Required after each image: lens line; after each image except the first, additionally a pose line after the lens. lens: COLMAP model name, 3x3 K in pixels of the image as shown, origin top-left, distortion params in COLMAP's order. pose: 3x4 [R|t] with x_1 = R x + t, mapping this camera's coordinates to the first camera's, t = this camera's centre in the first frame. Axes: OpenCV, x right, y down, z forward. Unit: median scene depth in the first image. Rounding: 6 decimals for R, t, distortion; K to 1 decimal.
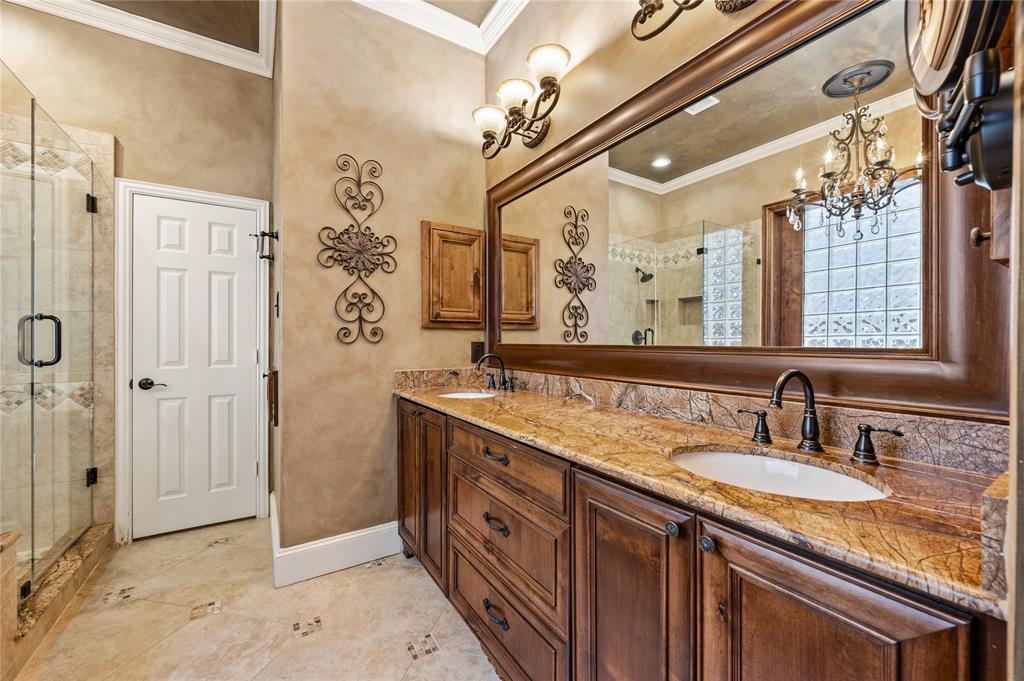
lens RADIAL K [[406.0, 0, 512.1], [0, 406.0, 341.5], [0, 0, 1]] dist [-0.001589, 0.000887]
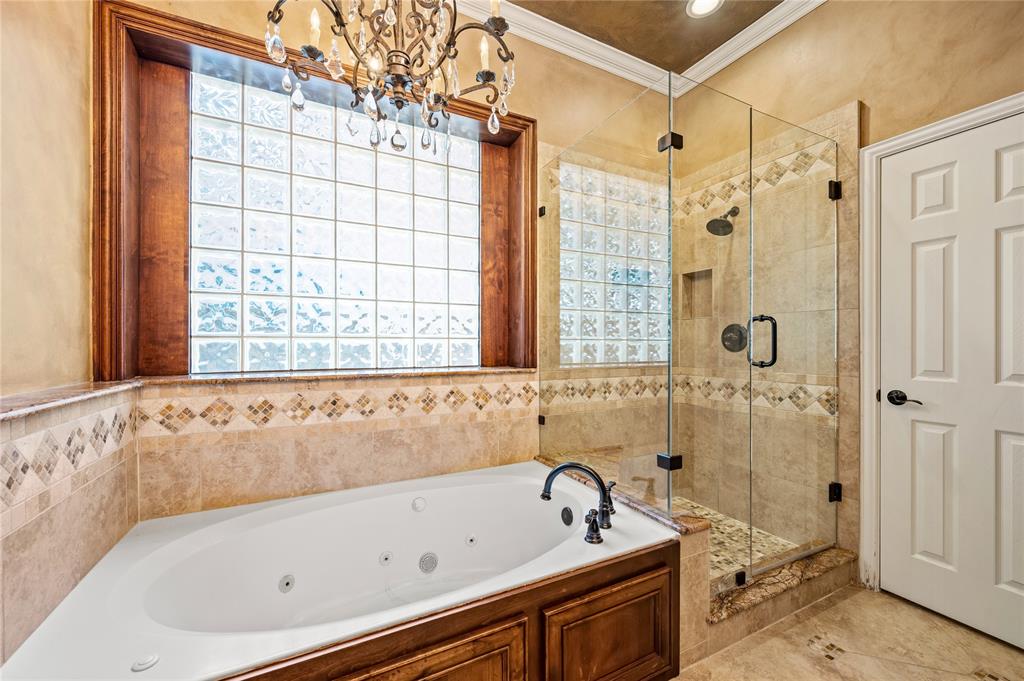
lens RADIAL K [[406.0, 0, 512.1], [0, 406.0, 343.3], [0, 0, 1]] dist [-0.001589, 0.000887]
pose [[-0.090315, 0.001199, -0.995913, -0.070111], [-0.000362, 0.999999, 0.001237, 0.000495], [0.995913, 0.000472, -0.090314, 0.359810]]
